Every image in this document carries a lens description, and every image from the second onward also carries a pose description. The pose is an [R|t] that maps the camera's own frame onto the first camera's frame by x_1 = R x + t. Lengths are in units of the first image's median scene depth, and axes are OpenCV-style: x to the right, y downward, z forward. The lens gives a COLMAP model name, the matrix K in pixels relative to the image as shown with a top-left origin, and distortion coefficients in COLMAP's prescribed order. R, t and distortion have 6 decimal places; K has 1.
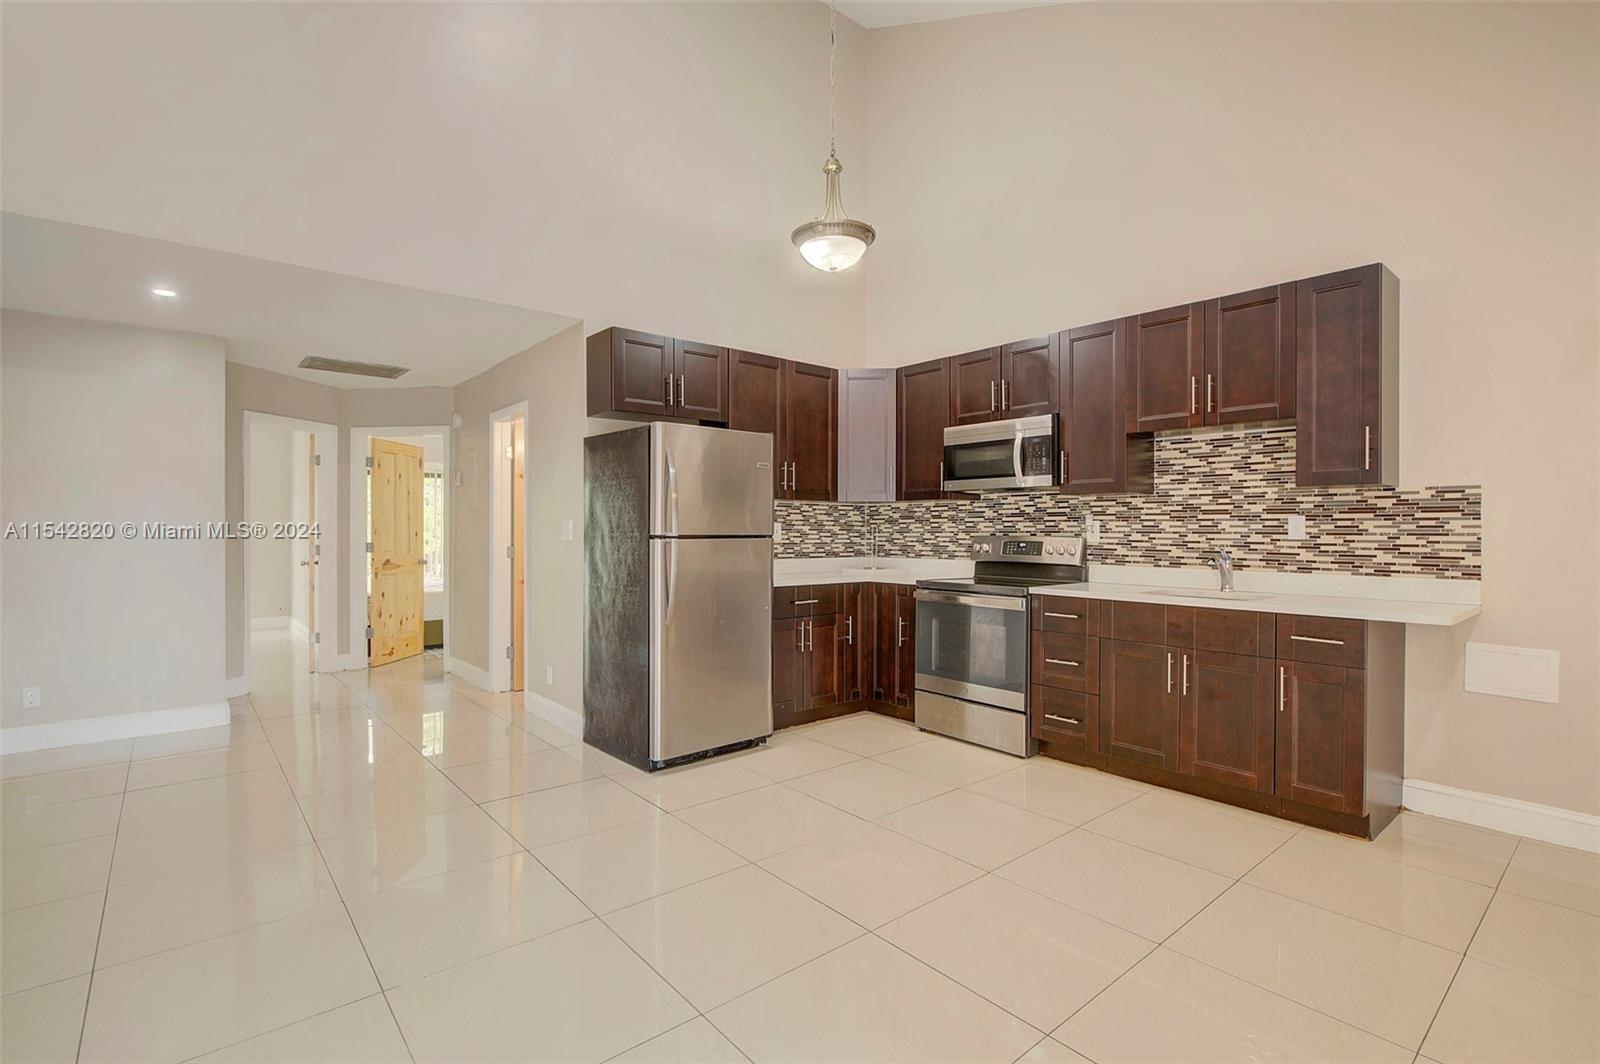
lens RADIAL K [[749.8, 0, 799.7], [0, 749.8, 530.1], [0, 0, 1]] dist [-0.005852, -0.003470]
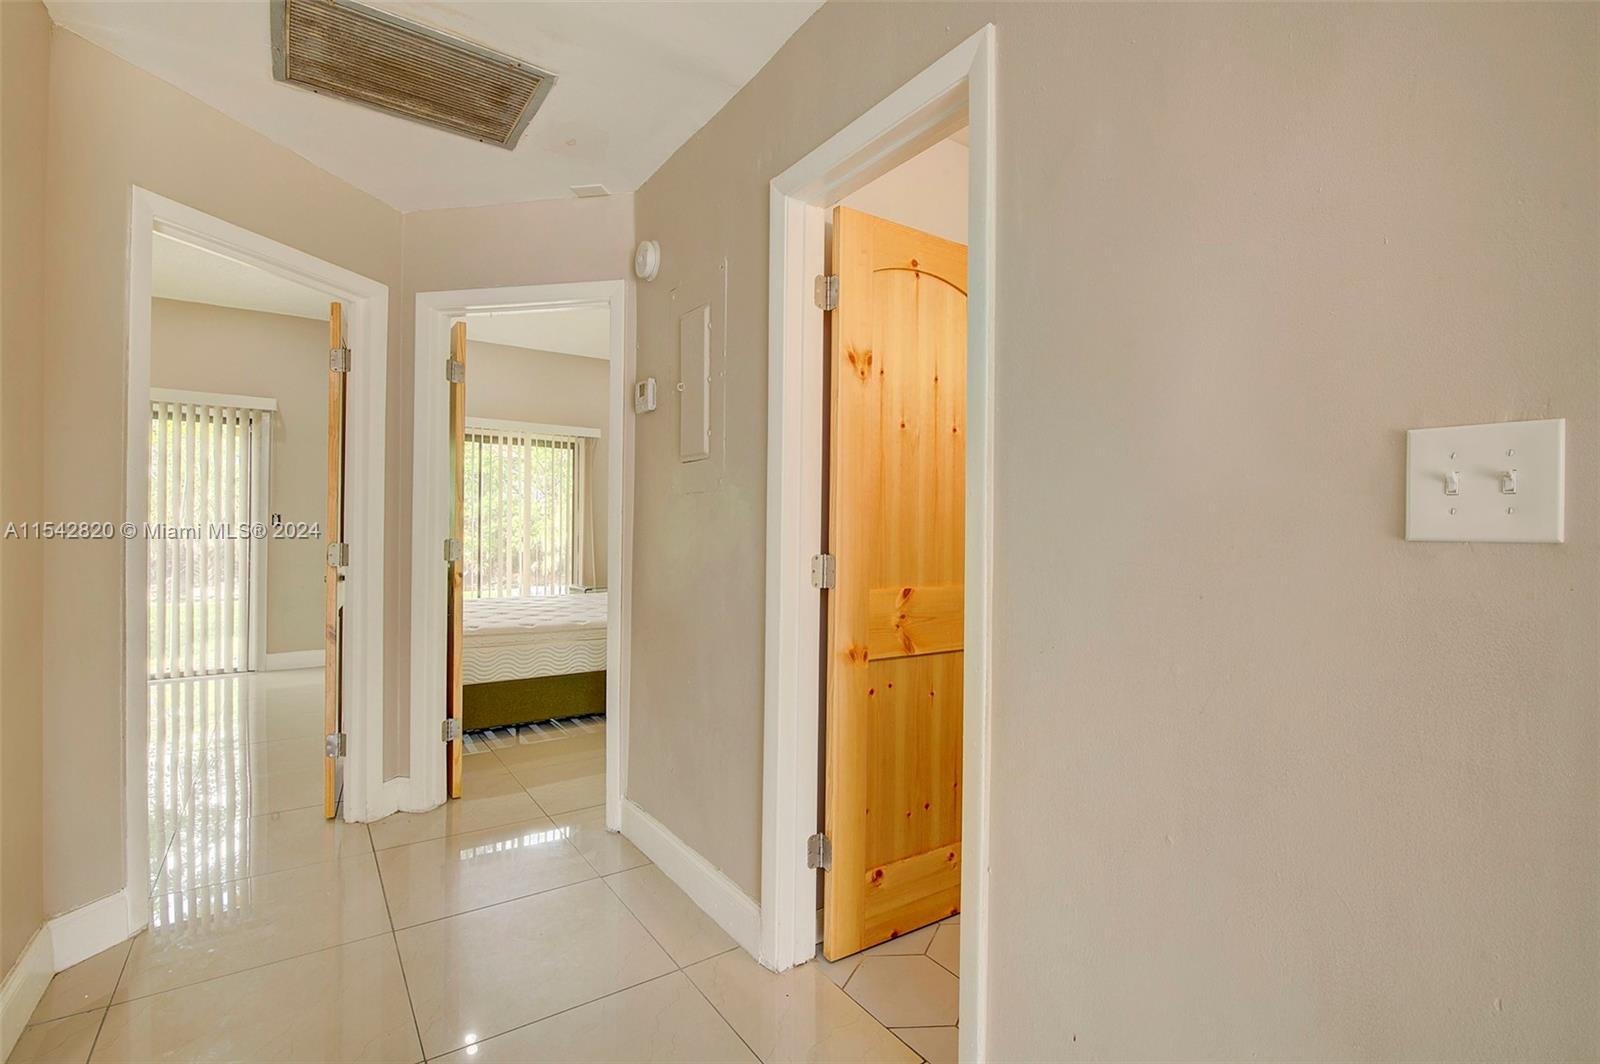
lens RADIAL K [[687.4, 0, 807.3], [0, 687.4, 536.6], [0, 0, 1]] dist [-0.015740, -0.001723]
pose [[0.996500, 0.003888, -0.083497, -0.526832], [-0.004360, 0.999975, -0.005480, 0.022190], [0.083473, 0.005825, 0.996493, 0.972705]]
